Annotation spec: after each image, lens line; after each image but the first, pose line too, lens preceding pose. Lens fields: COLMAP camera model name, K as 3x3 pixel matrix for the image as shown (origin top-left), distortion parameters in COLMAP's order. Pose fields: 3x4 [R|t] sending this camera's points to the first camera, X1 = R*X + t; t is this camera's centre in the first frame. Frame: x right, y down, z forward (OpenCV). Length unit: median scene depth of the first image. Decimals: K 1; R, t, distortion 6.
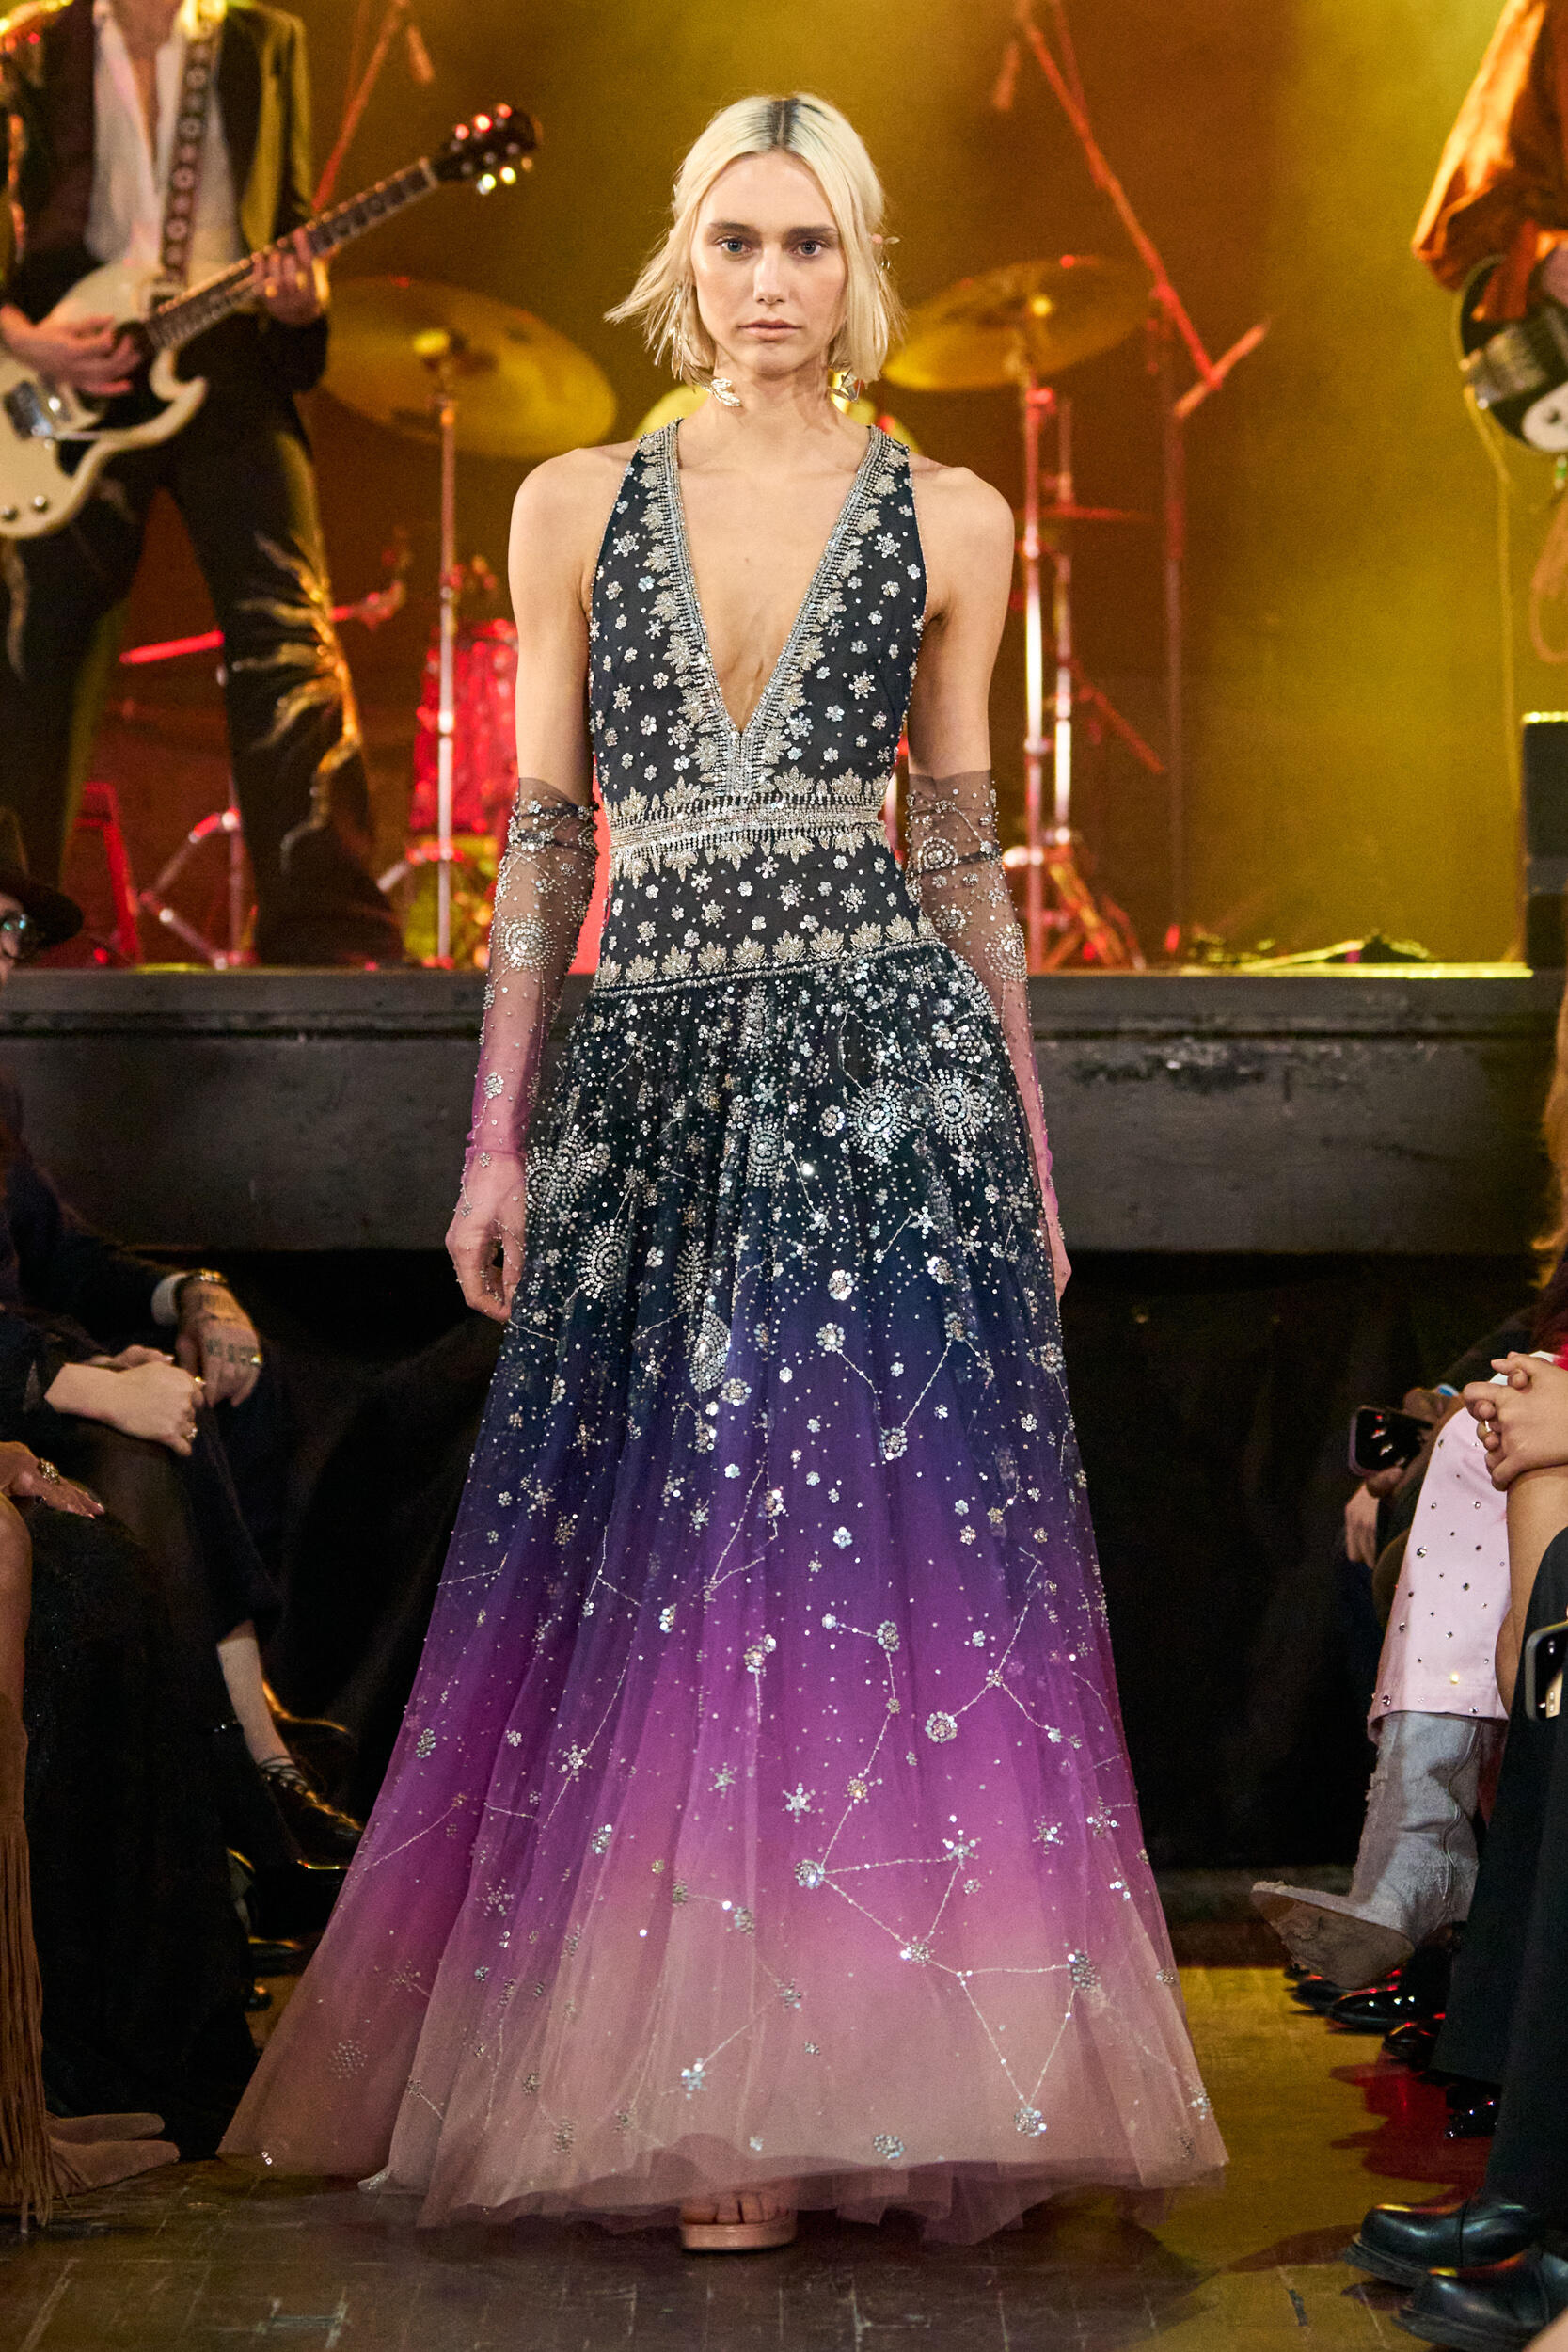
lens RADIAL K [[4489.2, 0, 636.2], [0, 4489.2, 1256.7], [0, 0, 1]] dist [-0.042602, -0.042619]
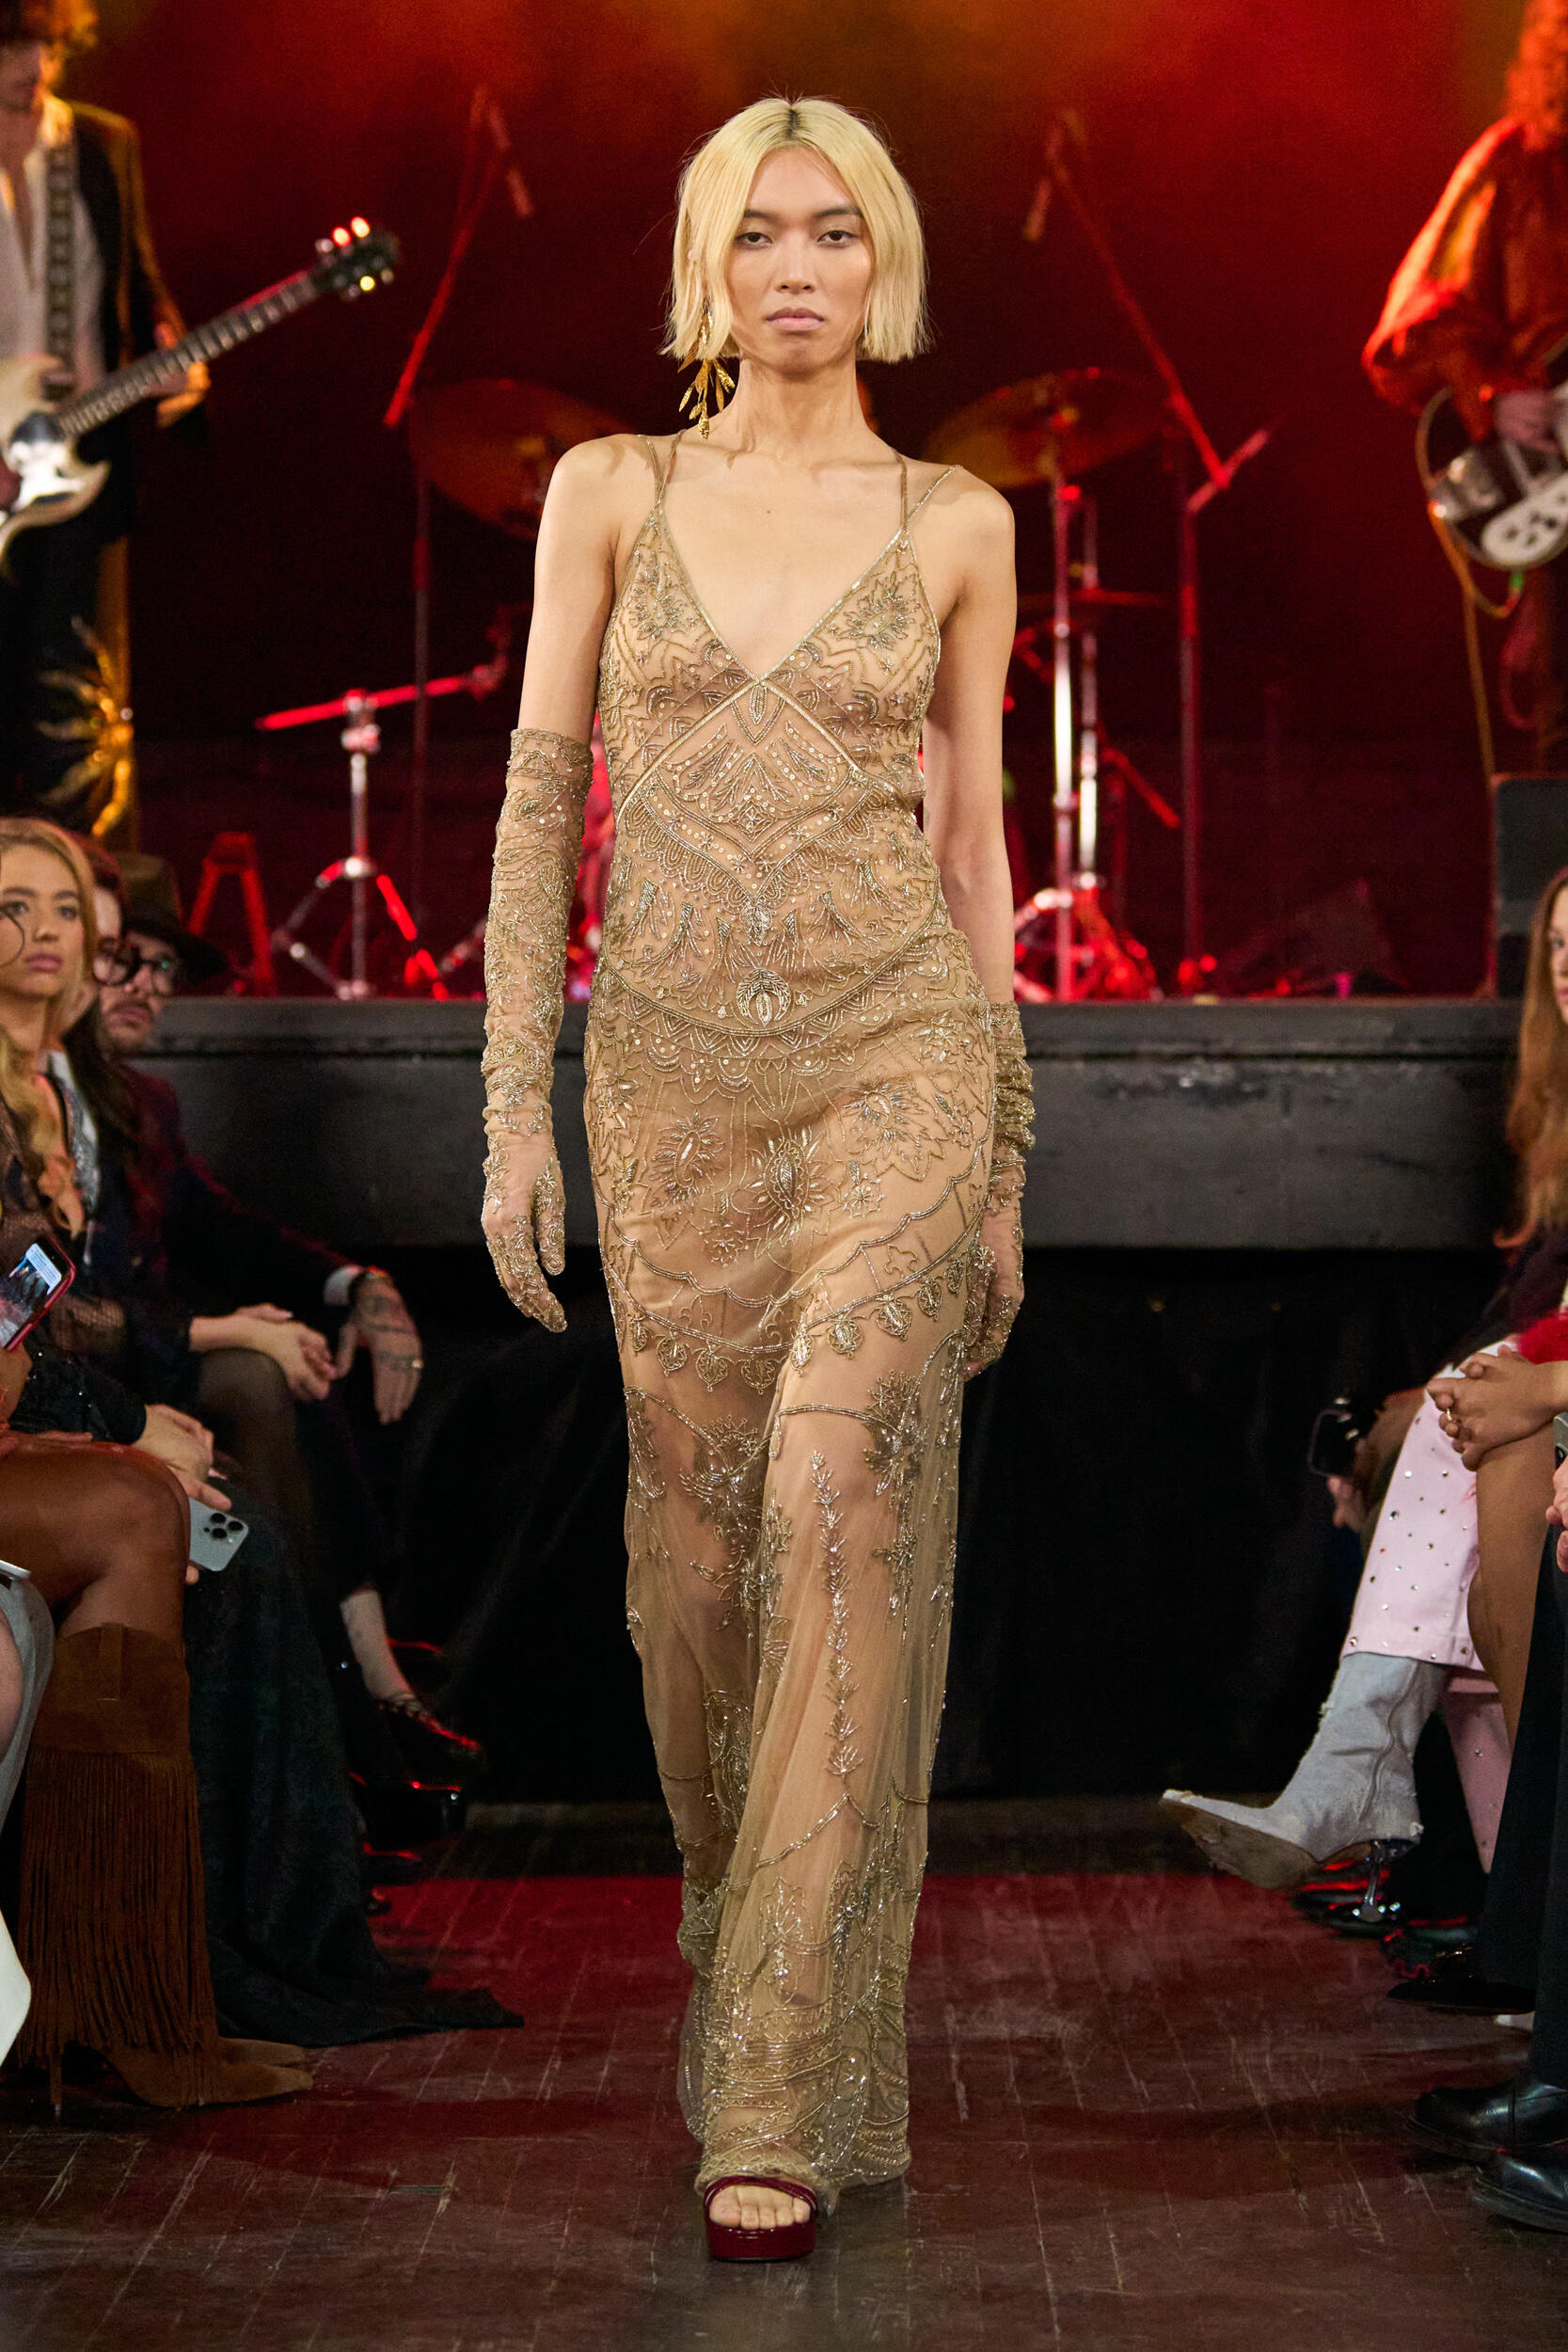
lens RADIAL K [[4850.9, 0, 784.0], [0, 4850.9, 1176.0], [0, 0, 1]] dist [-0.025434, -0.194109]
pose [[0.999895, 0.000575, 0.014449, 0.000675], [-0.000282, 0.999795, -0.020242, 0.005541], [-0.014458, 0.020235, 0.999691, -0.223144]]
